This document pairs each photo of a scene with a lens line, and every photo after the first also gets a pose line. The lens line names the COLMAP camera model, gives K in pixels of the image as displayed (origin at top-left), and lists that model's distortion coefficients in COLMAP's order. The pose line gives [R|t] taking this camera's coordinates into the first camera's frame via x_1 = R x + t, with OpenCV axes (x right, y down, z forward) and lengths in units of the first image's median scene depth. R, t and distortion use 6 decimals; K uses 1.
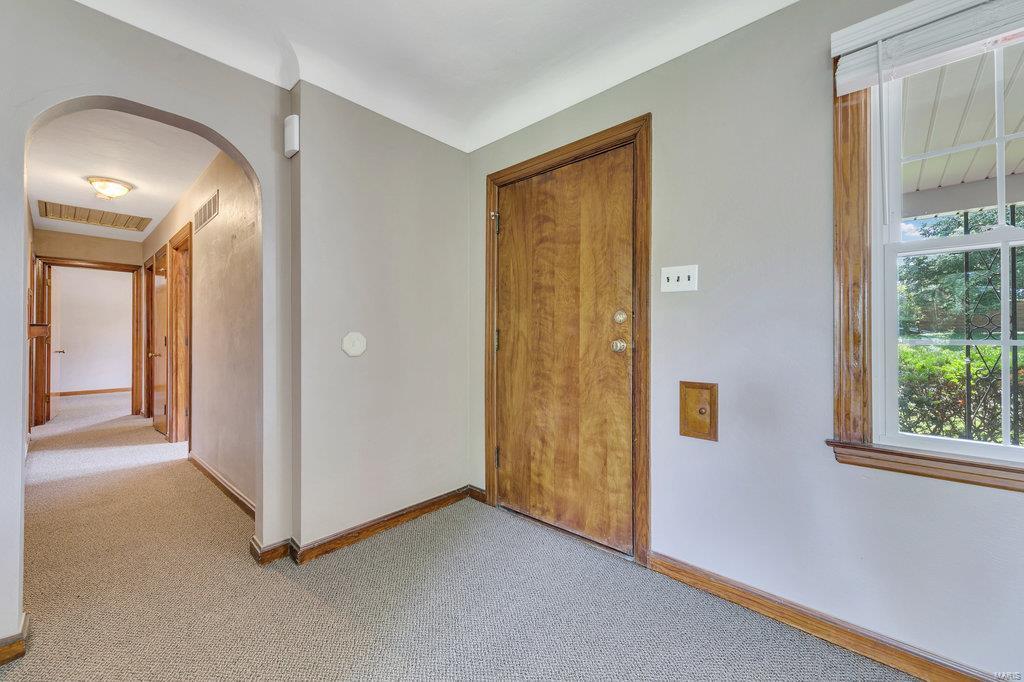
lens RADIAL K [[400.4, 0, 512.0], [0, 400.4, 341.0], [0, 0, 1]] dist [0.007576, -0.000392]
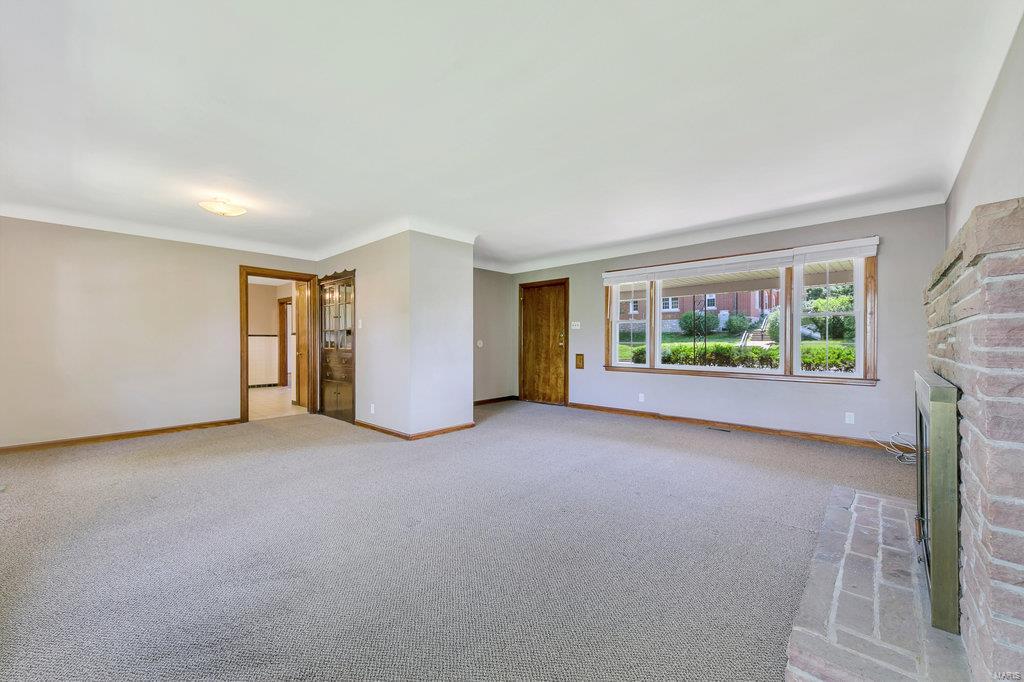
lens RADIAL K [[400.4, 0, 512.0], [0, 400.4, 341.0], [0, 0, 1]] dist [0.007576, -0.000392]
pose [[0.999784, -0.000969, -0.020759, -0.067411], [0.000822, 0.999974, -0.007100, 0.007939], [0.020765, 0.007082, 0.999759, -2.202577]]
